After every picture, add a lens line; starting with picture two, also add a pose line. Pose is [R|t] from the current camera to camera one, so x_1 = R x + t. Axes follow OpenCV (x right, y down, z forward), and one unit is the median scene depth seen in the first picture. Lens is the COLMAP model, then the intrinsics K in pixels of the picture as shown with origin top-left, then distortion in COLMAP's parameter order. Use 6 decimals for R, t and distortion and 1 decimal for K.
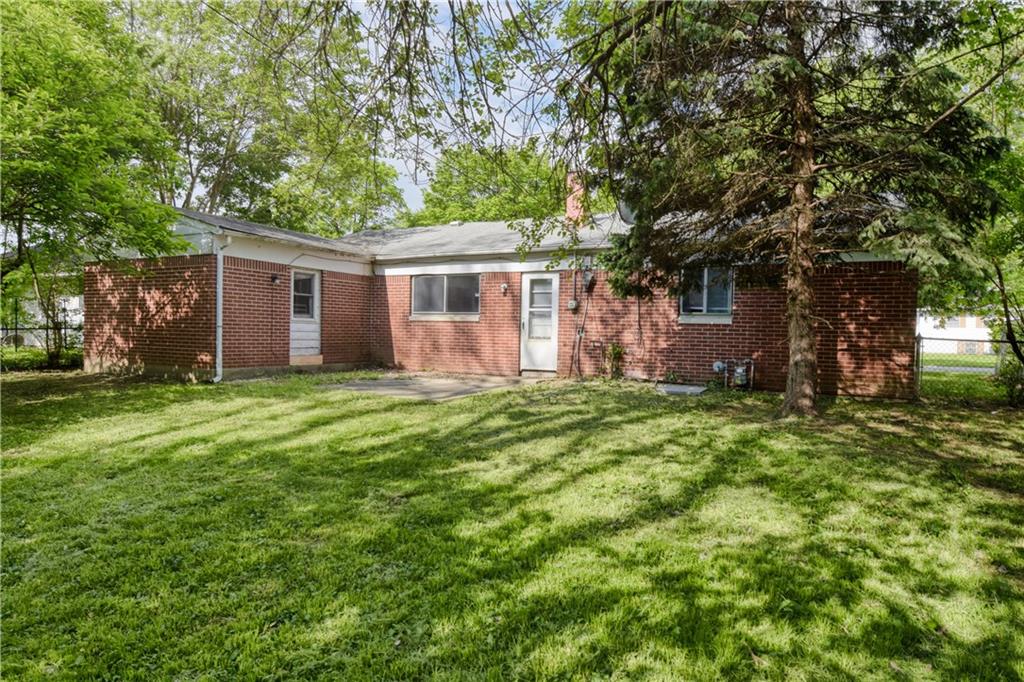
lens RADIAL K [[628.9, 0, 512.0], [0, 628.9, 341.0], [0, 0, 1]] dist [-0.015758, 0.000426]
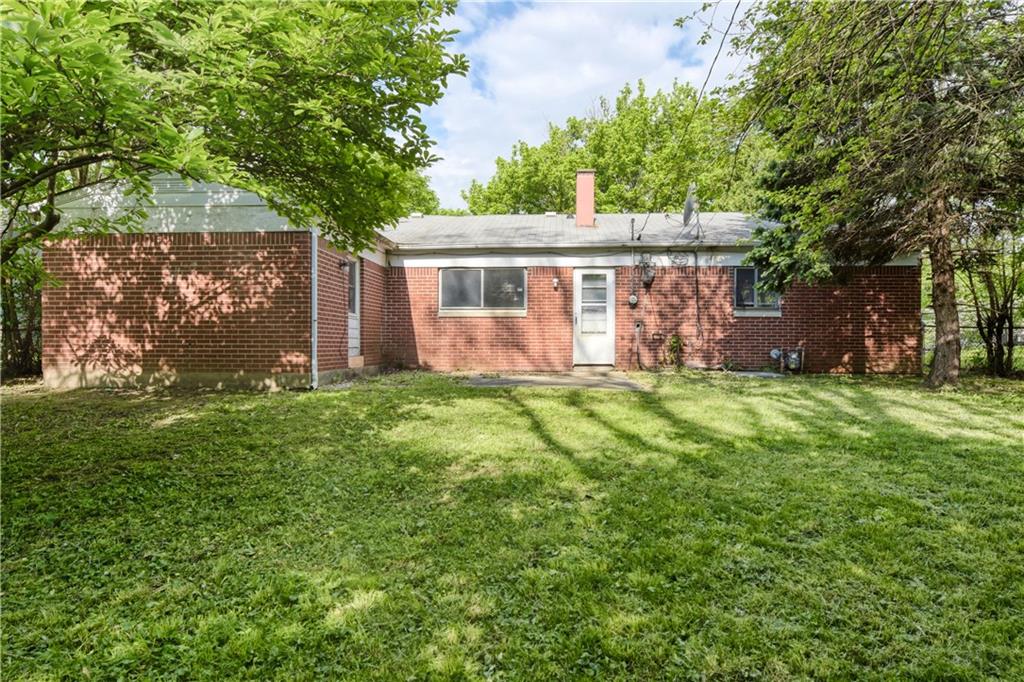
lens RADIAL K [[628.9, 0, 512.0], [0, 628.9, 341.0], [0, 0, 1]] dist [-0.015758, 0.000426]
pose [[0.912651, -0.017329, 0.408373, -0.512837], [0.021377, 0.999757, -0.005349, 0.012401], [-0.408181, 0.013611, 0.912799, 0.133912]]
